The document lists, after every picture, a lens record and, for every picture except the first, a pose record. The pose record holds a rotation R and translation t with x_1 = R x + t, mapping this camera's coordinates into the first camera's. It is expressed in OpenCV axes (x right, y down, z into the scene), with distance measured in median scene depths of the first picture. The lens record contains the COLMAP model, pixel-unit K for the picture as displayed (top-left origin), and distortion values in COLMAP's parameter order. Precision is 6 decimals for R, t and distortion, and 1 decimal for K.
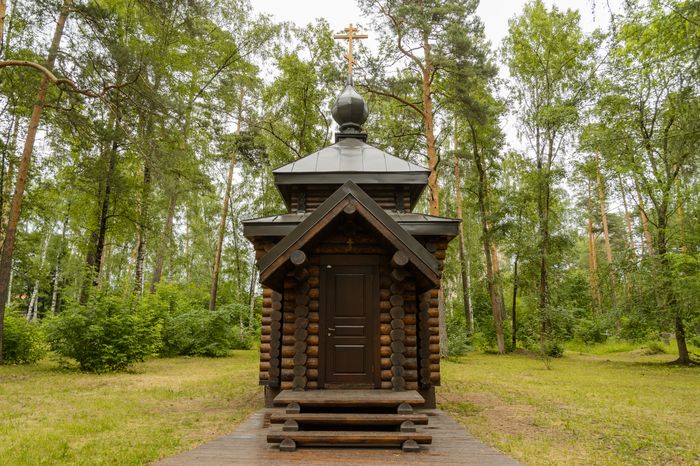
lens RADIAL K [[485.0, 0, 350.0], [0, 485.0, 233.0], [0, 0, 1]] dist [-0.007208, -0.001557]
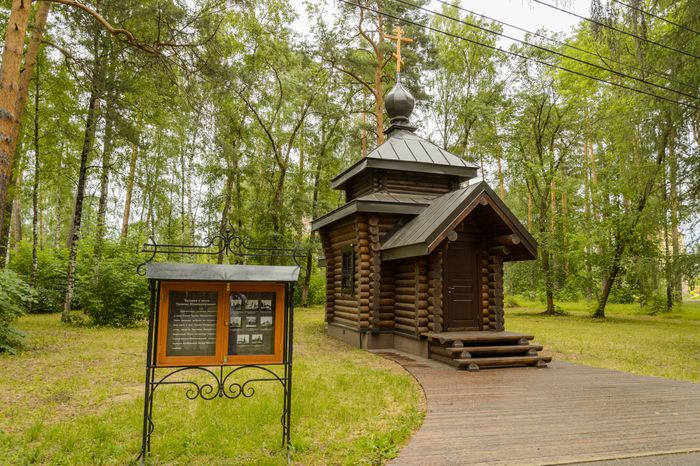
lens RADIAL K [[496.1, 0, 350.0], [0, 496.1, 233.0], [0, 0, 1]] dist [0.001069, -0.001742]
pose [[0.935769, 0.041310, 0.350185, -0.809188], [-0.072239, 0.994509, 0.075718, -0.039041], [-0.345134, -0.096151, 0.933615, -0.178535]]
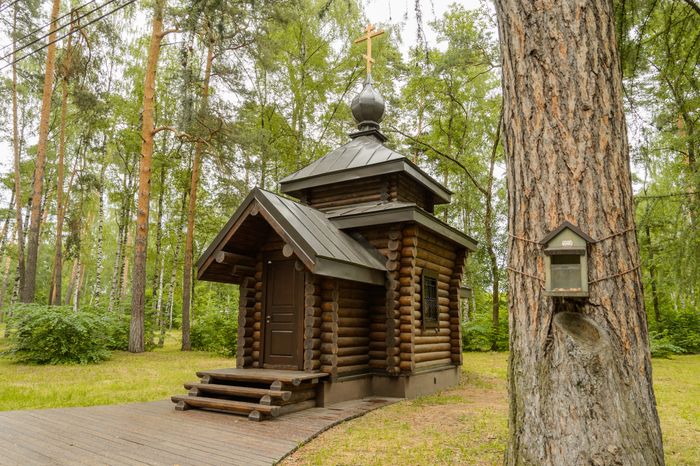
lens RADIAL K [[496.1, 0, 350.0], [0, 496.1, 233.0], [0, 0, 1]] dist [0.001069, -0.001742]
pose [[0.848857, -0.097684, -0.519519, 0.768174], [0.100077, 0.994702, -0.023513, 0.049594], [0.519064, -0.032033, 0.854135, 0.106377]]
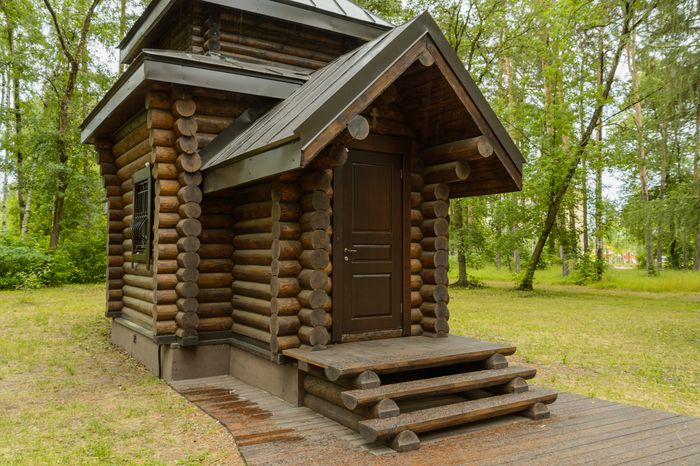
lens RADIAL K [[583.5, 0, 350.0], [0, 583.5, 233.0], [0, 0, 1]] dist [-0.003368, -0.001348]
pose [[0.826809, 0.016128, 0.562252, -0.474768], [-0.106790, 0.985910, 0.128757, 0.080733], [-0.552253, -0.166500, 0.816881, 0.394720]]
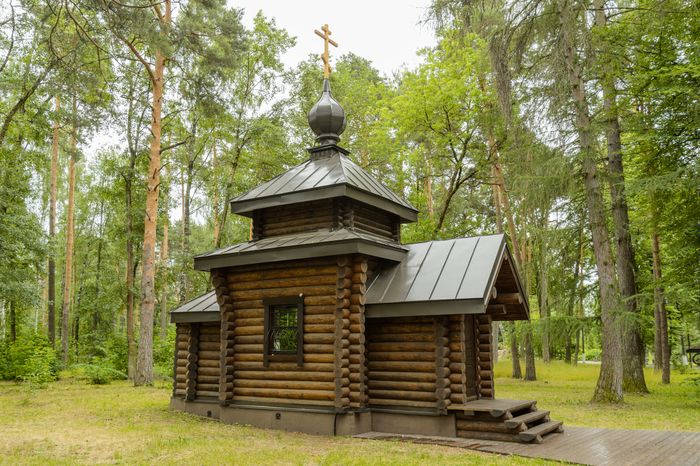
lens RADIAL K [[640.0, 0, 350.0], [0, 640.0, 233.0], [0, 0, 1]] dist [-0.001163, -0.003297]
pose [[0.505674, 0.148977, 0.849764, -1.555256], [-0.159707, 0.984118, -0.077493, 0.080792], [-0.847813, -0.096527, 0.521436, 0.463813]]
